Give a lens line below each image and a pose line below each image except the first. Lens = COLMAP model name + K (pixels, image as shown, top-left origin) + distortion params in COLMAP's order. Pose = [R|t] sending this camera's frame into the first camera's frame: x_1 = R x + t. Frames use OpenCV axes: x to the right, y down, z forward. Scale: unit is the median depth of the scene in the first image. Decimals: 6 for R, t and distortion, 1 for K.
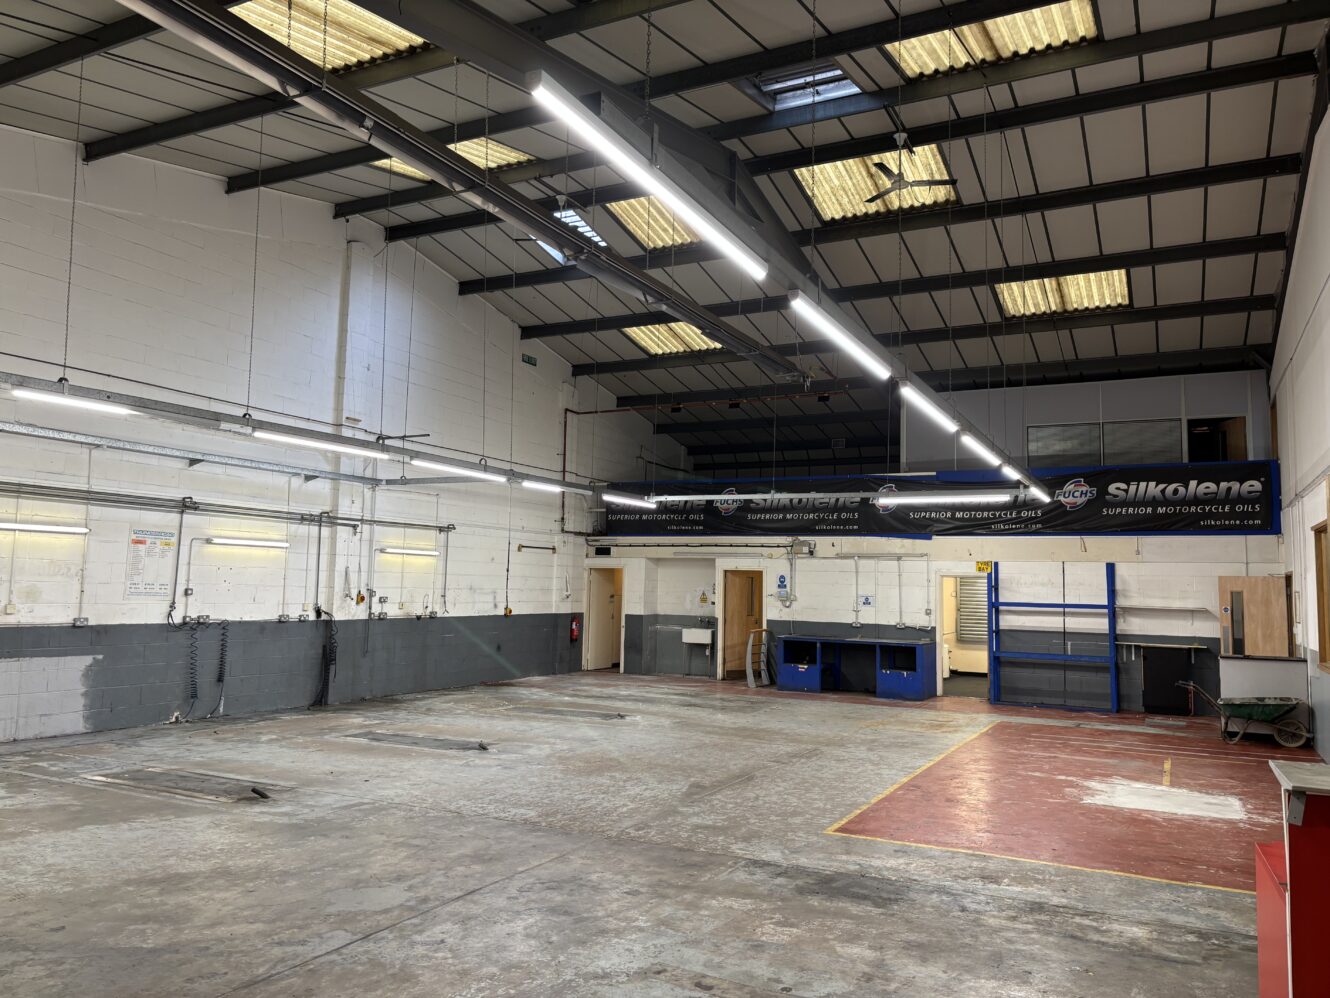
lens RADIAL K [[1020.1, 0, 665.0], [0, 1020.1, 499.0], [0, 0, 1]] dist [0.003447, -0.004963]
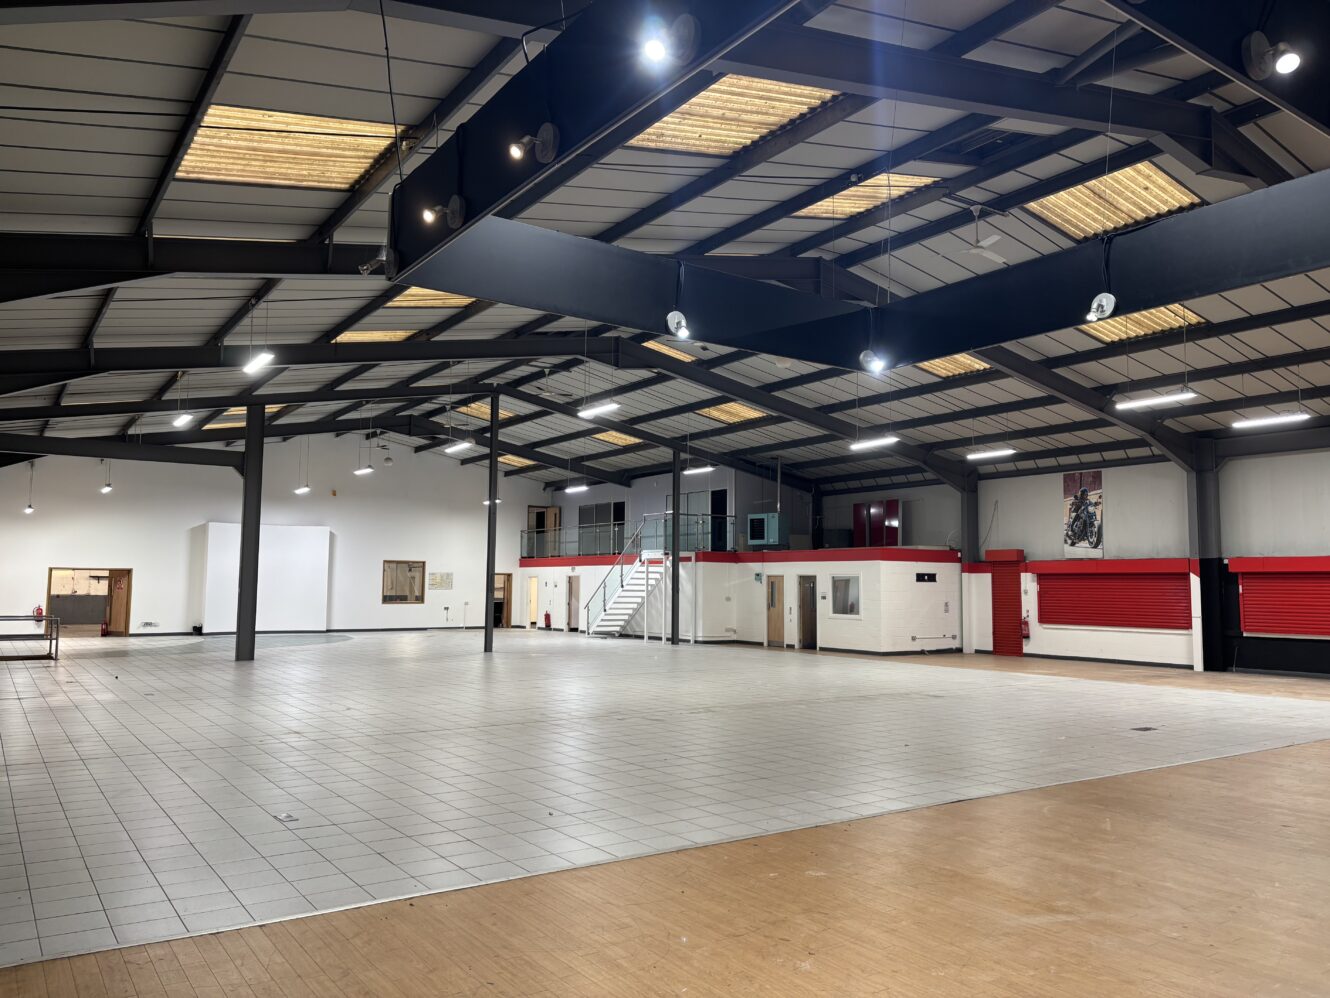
lens RADIAL K [[1020.1, 0, 665.0], [0, 1020.1, 499.0], [0, 0, 1]] dist [0.003447, -0.004963]
pose [[0.871137, -0.050419, -0.488444, 0.123364], [0.050152, 0.998648, -0.013638, -0.003590], [0.488472, -0.012616, 0.872488, -0.063391]]
